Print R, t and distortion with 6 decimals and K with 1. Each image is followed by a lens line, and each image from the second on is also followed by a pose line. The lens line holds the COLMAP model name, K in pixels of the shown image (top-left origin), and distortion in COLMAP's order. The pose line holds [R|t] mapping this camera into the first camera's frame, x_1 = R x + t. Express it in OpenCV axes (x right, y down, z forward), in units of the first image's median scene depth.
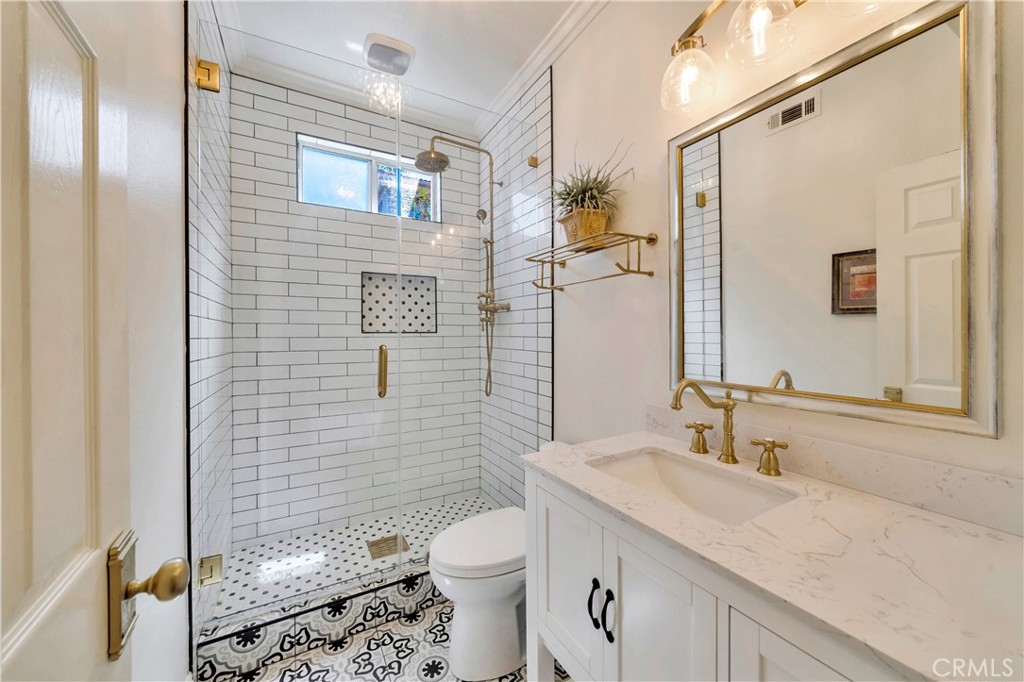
lens RADIAL K [[378.4, 0, 510.2], [0, 378.4, 333.3], [0, 0, 1]] dist [-0.005343, 0.000053]
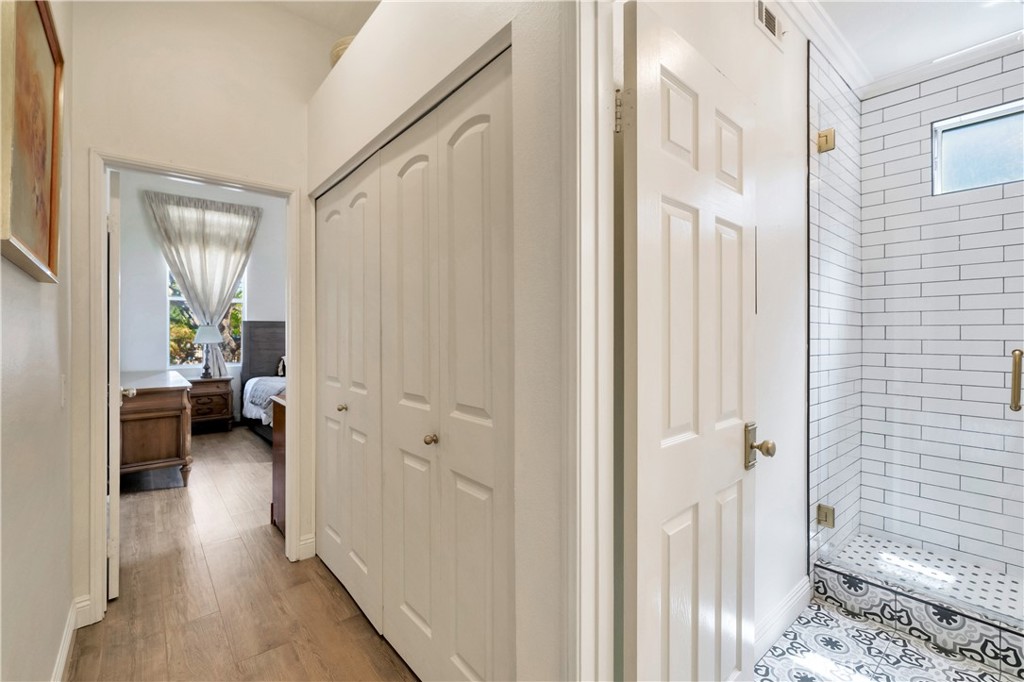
lens RADIAL K [[446.0, 0, 512.0], [0, 446.0, 341.0], [0, 0, 1]] dist [-0.000024, -0.000099]
pose [[0.181472, 0.012728, -0.983314, 0.408986], [-0.000956, 0.999918, 0.012766, 0.000941], [0.983396, -0.001376, 0.181469, -0.277203]]
